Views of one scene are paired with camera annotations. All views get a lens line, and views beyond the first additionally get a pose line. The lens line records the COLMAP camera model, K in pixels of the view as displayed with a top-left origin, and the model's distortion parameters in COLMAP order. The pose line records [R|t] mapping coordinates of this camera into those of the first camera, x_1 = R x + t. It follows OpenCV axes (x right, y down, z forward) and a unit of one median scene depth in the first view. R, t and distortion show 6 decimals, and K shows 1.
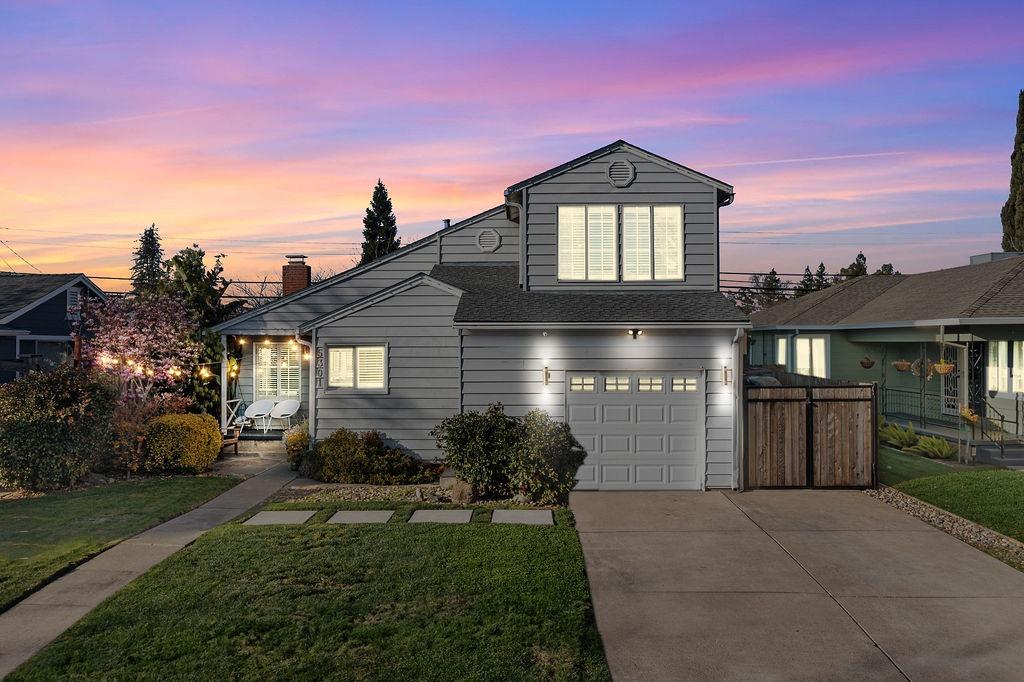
lens RADIAL K [[799.7, 0, 512.0], [0, 799.7, 341.0], [0, 0, 1]] dist [-0.010555, -0.005084]
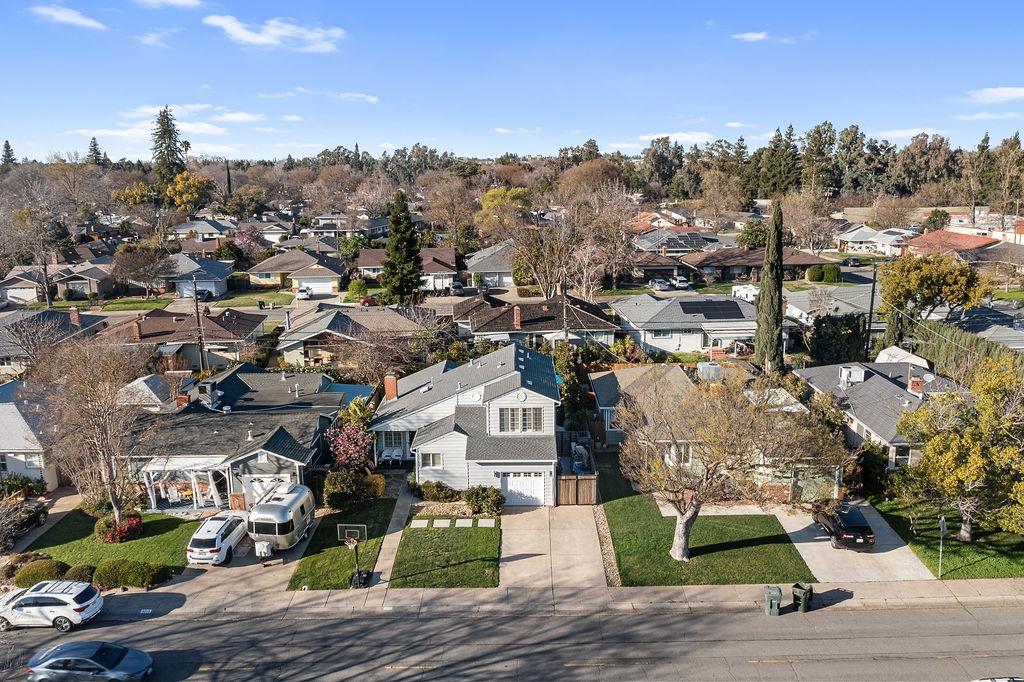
lens RADIAL K [[799.7, 0, 512.0], [0, 799.7, 341.0], [0, 0, 1]] dist [-0.010555, -0.005084]
pose [[0.999926, -0.009664, 0.007363, 0.094078], [0.007751, 0.974119, 0.225903, -1.193829], [-0.009355, -0.225830, 0.974122, -1.996302]]
